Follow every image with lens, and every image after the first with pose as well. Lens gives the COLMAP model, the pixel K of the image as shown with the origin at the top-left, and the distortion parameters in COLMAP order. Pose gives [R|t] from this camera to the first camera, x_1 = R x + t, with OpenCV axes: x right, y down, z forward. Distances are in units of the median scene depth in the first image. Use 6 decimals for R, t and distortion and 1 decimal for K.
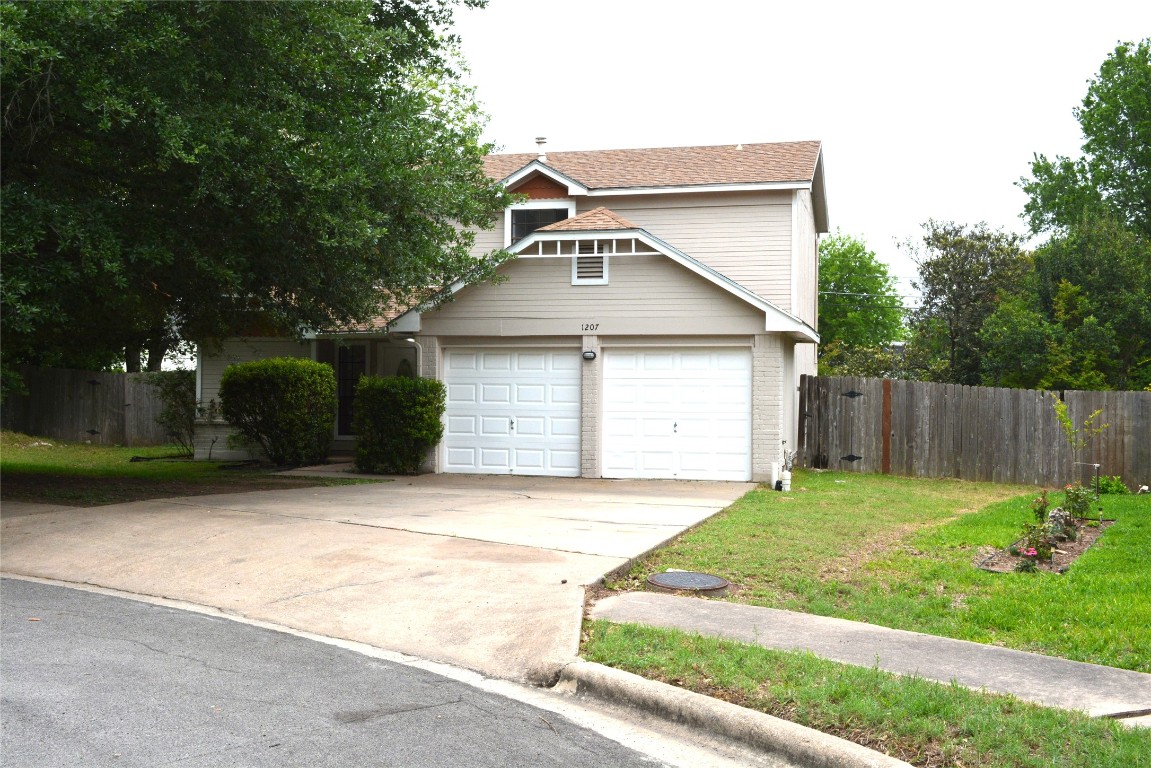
lens RADIAL K [[870.3, 0, 575.0], [0, 870.3, 375.6], [0, 0, 1]] dist [0.001423, -0.002115]
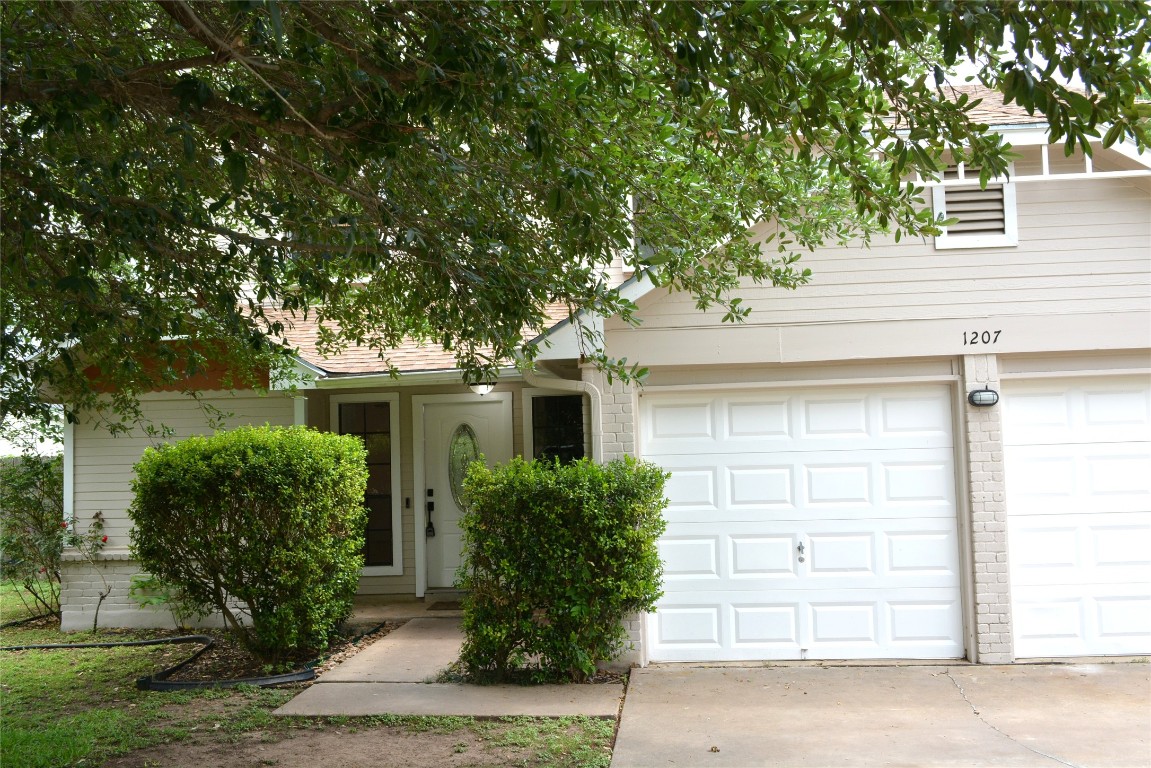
lens RADIAL K [[888.0, 0, 575.7], [0, 888.0, 393.0], [0, 0, 1]] dist [0.000012, 0.005239]
pose [[0.989989, -0.029150, 0.138102, -0.253048], [0.035789, 0.998308, -0.045839, -0.011420], [-0.136532, 0.050322, 0.989357, 0.534064]]
